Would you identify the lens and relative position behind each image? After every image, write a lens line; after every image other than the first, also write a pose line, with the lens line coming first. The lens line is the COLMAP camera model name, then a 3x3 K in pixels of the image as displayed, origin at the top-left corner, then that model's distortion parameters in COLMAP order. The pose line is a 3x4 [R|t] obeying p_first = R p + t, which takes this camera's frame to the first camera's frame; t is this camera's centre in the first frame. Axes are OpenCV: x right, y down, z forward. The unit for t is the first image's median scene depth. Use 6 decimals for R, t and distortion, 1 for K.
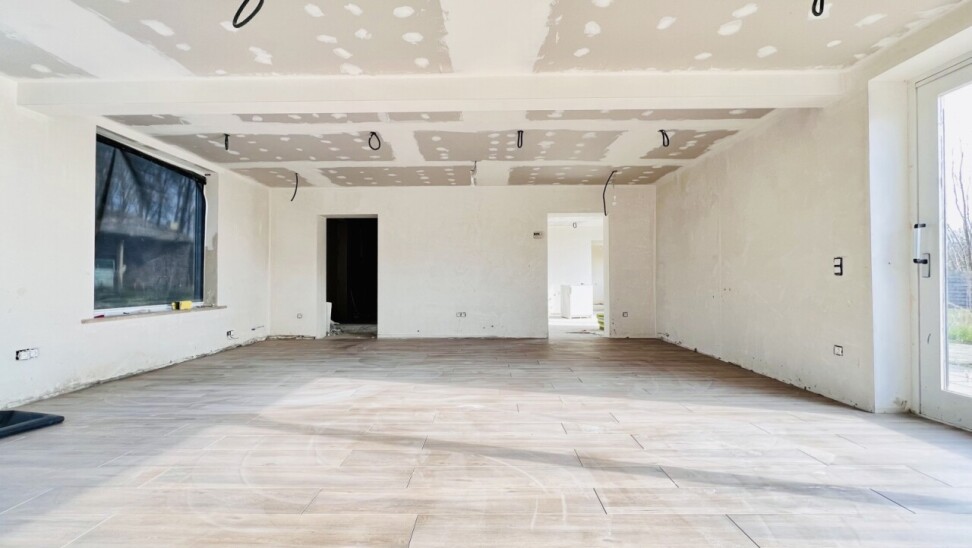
lens RADIAL K [[387.1, 0, 485.1], [0, 387.1, 273.8], [0, 0, 1]] dist [-0.000386, -0.000015]
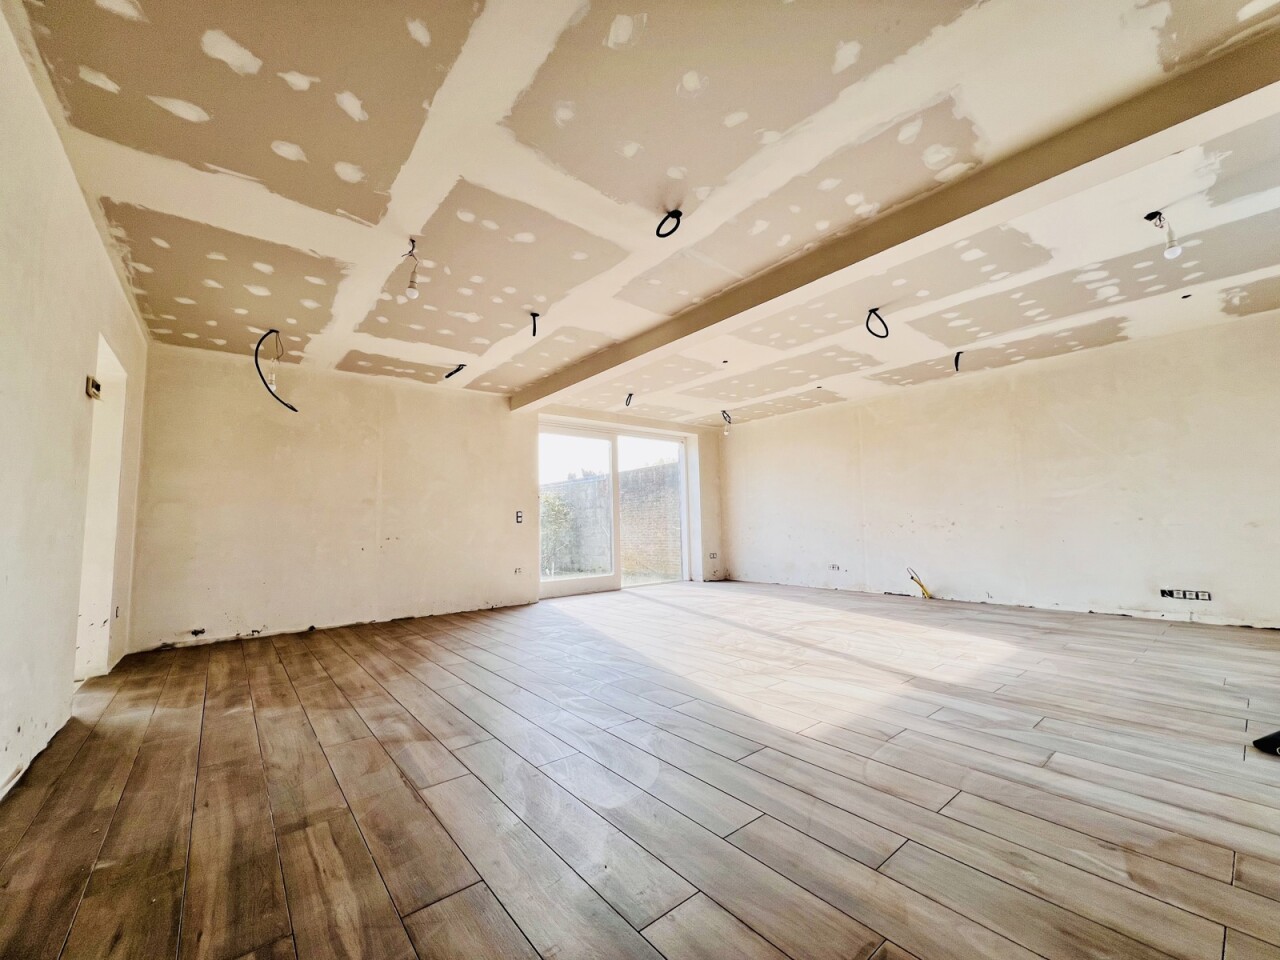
lens RADIAL K [[509.0, 0, 640.0], [0, 509.0, 480.0], [0, 0, 1]] dist [0.000876, 0.000132]
pose [[-0.635687, 0.085546, 0.767192, -0.747255], [0.011067, 0.994749, -0.101749, 0.035317], [-0.771868, -0.056190, -0.633295, 1.466670]]
